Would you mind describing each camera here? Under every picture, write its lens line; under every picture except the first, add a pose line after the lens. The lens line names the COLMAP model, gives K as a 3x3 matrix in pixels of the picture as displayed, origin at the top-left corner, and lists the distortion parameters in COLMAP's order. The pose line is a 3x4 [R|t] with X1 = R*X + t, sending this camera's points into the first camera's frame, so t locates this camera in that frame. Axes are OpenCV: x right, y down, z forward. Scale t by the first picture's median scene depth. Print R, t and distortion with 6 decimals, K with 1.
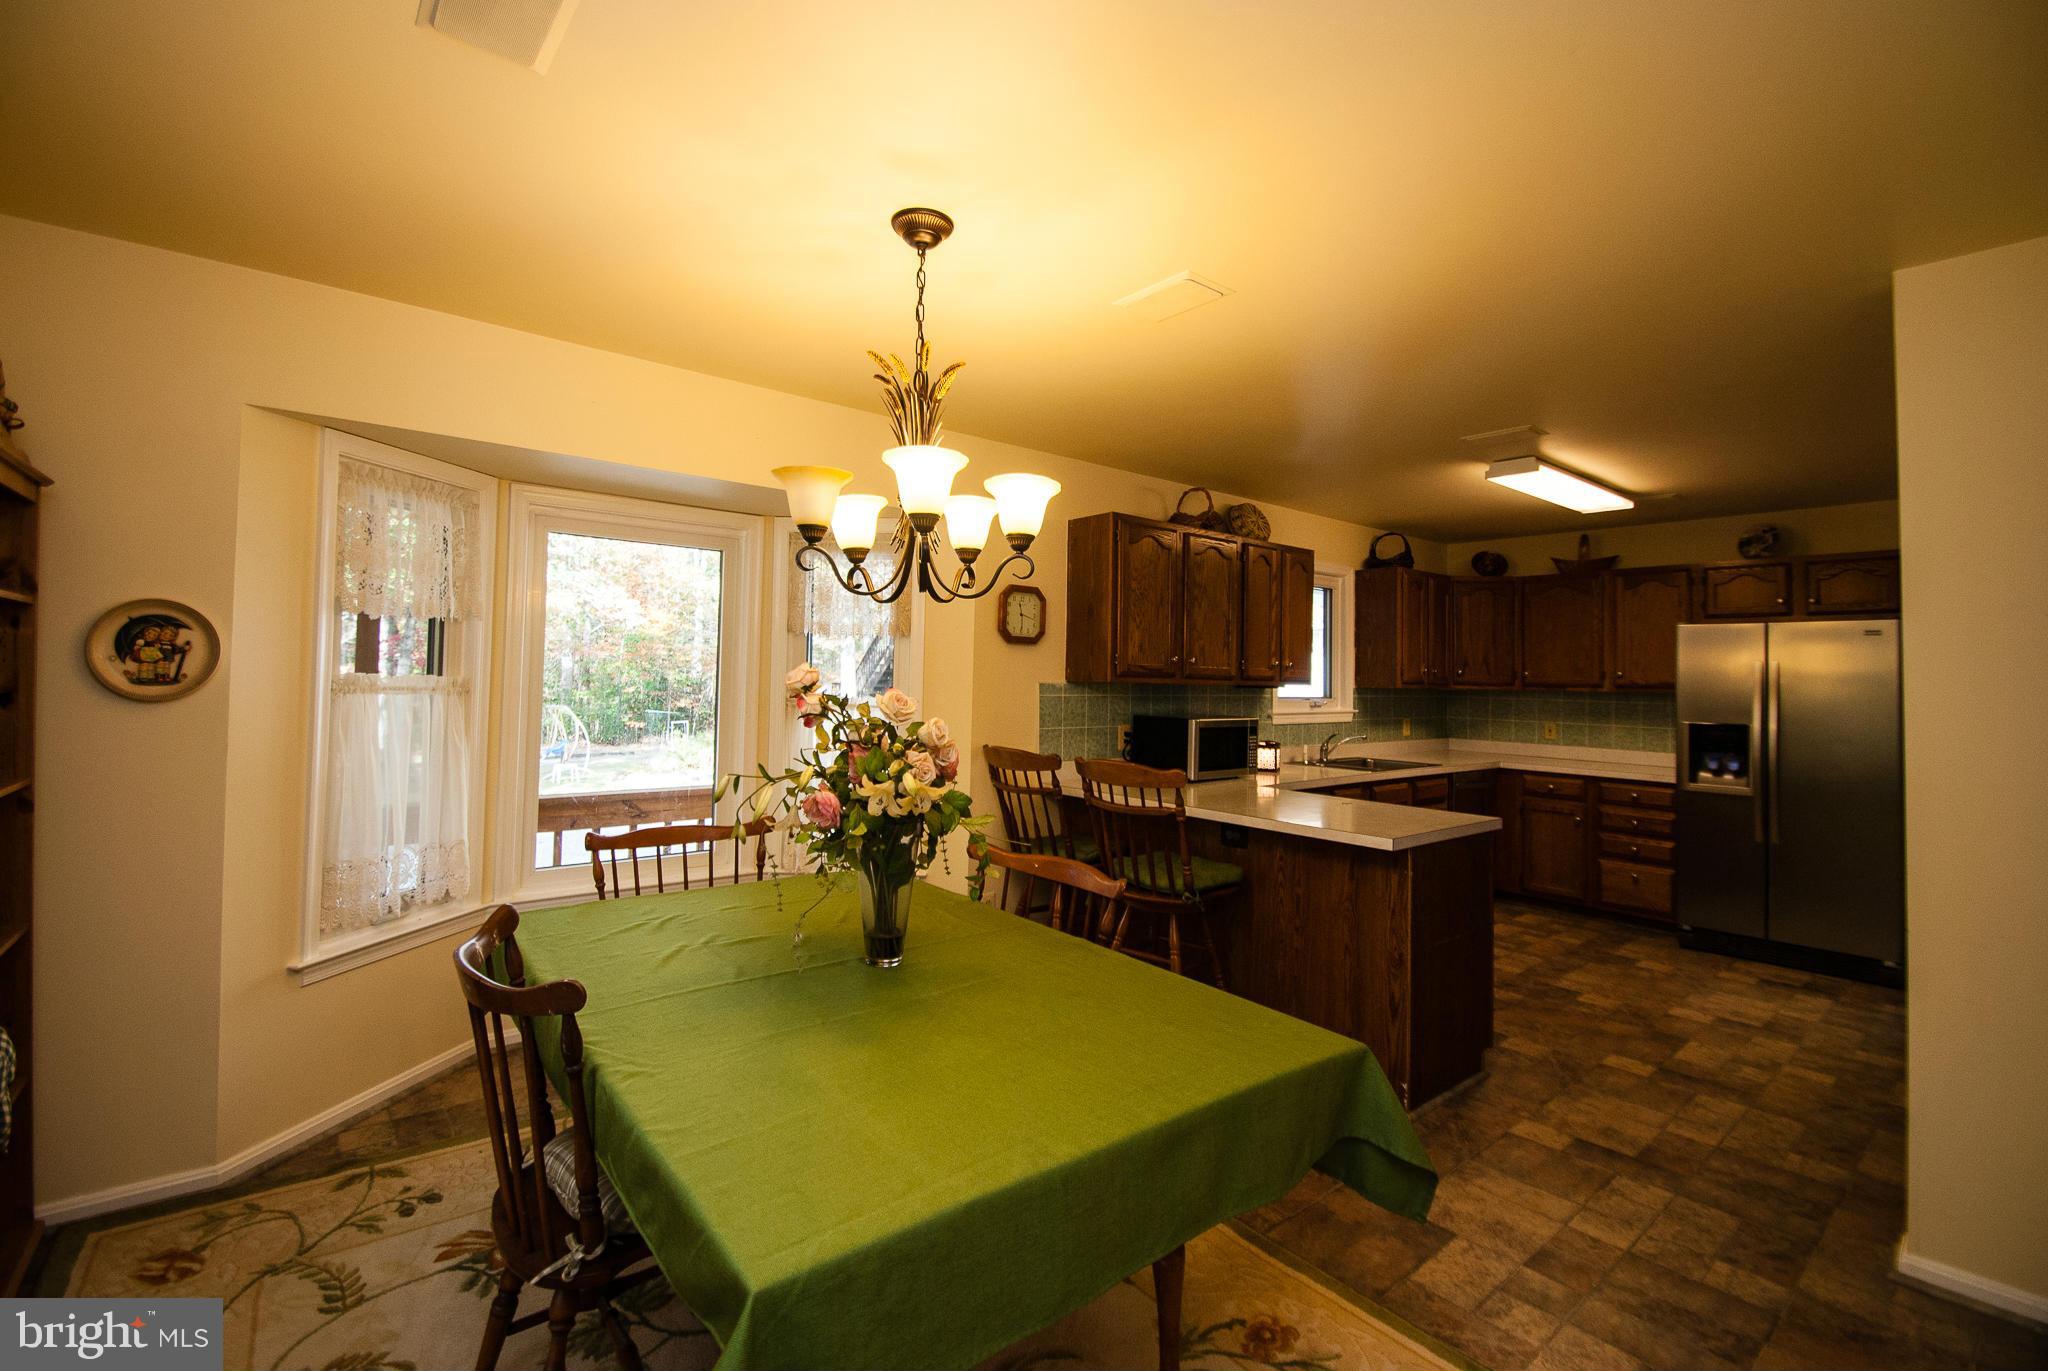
lens RADIAL K [[900.2, 0, 1020.4], [0, 900.2, 649.6], [0, 0, 1]] dist [0.020350, -0.019080]
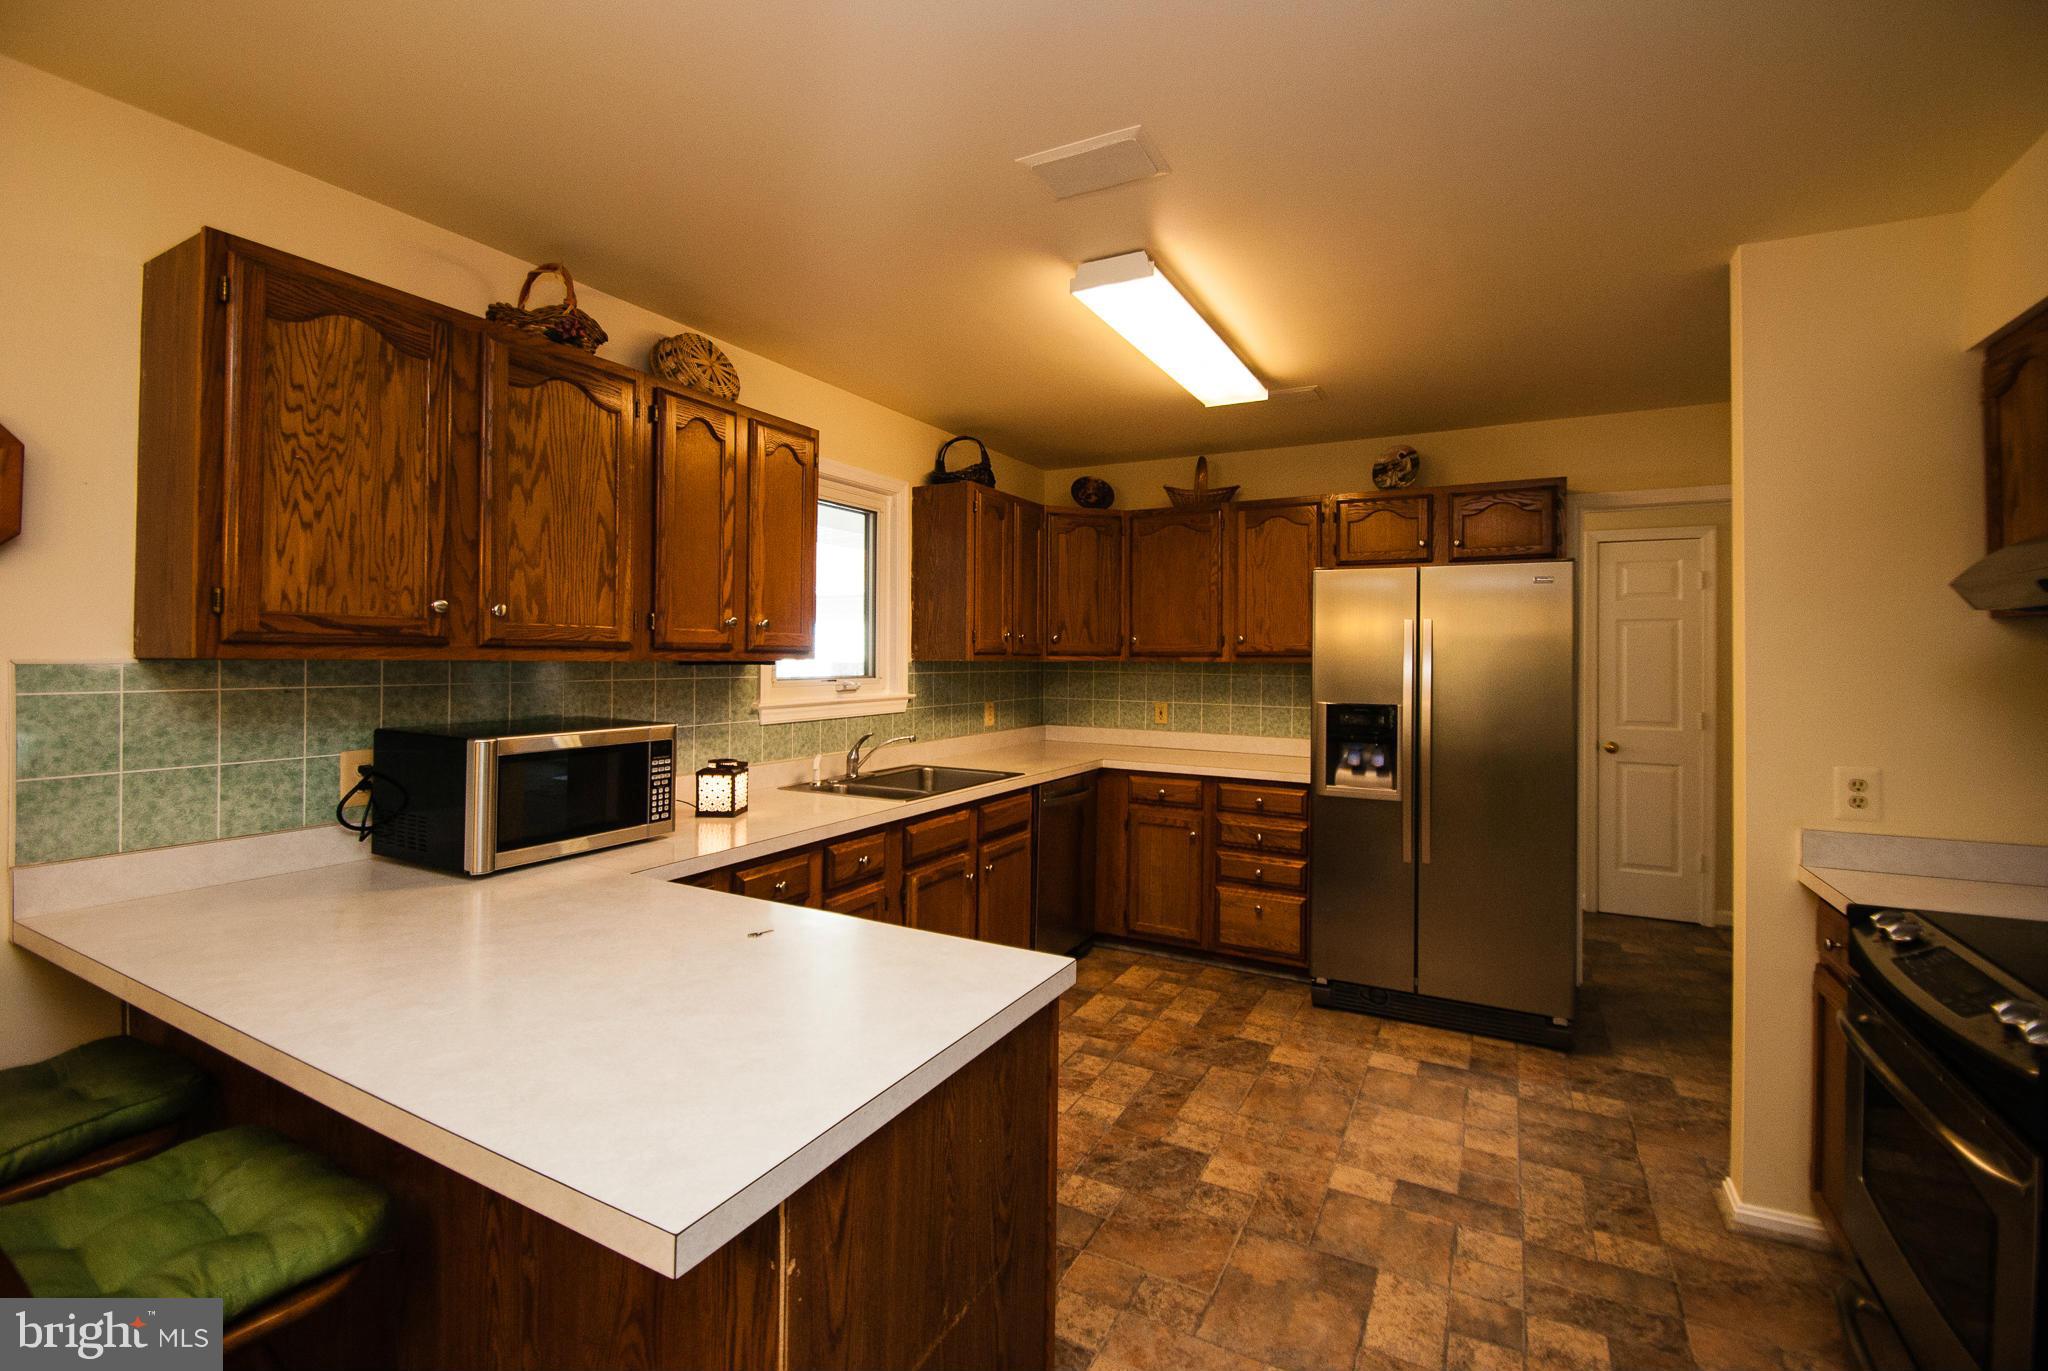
lens RADIAL K [[900.2, 0, 1020.4], [0, 900.2, 649.6], [0, 0, 1]] dist [0.020350, -0.019080]
pose [[0.928636, -0.008490, 0.370895, 0.219030], [-0.002686, 0.999558, 0.029604, 0.015060], [-0.370983, -0.028488, 0.928203, 0.383844]]
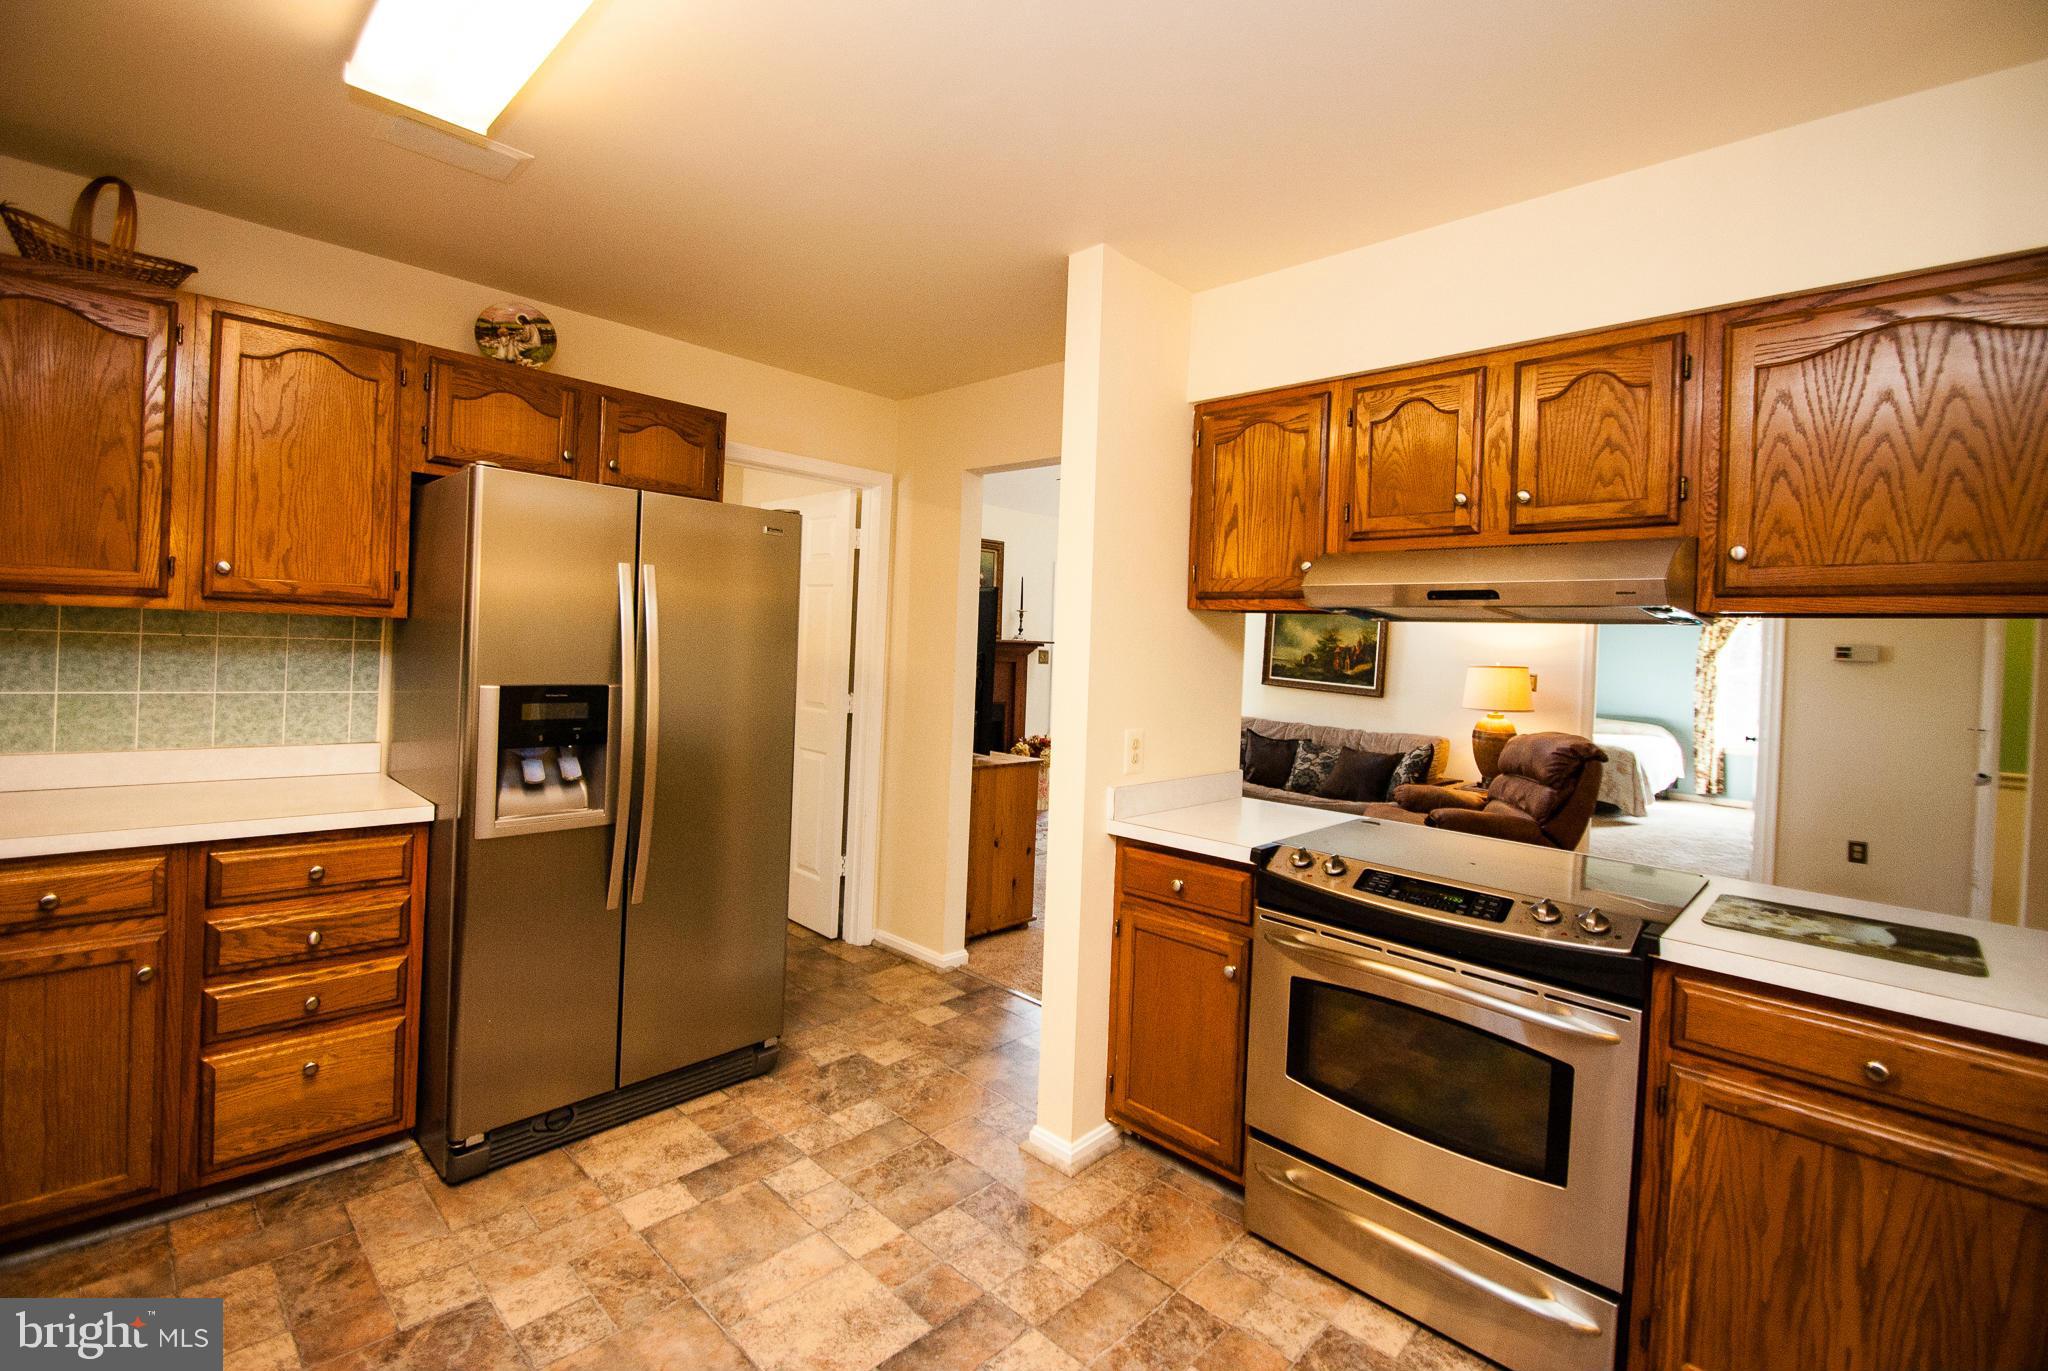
lens RADIAL K [[900.2, 0, 1020.4], [0, 900.2, 649.6], [0, 0, 1]] dist [0.020350, -0.019080]
pose [[-0.101276, -0.031753, 0.994352, 0.246369], [-0.076446, 0.996784, 0.024045, 0.029271], [-0.991917, -0.073579, -0.103378, 0.733783]]
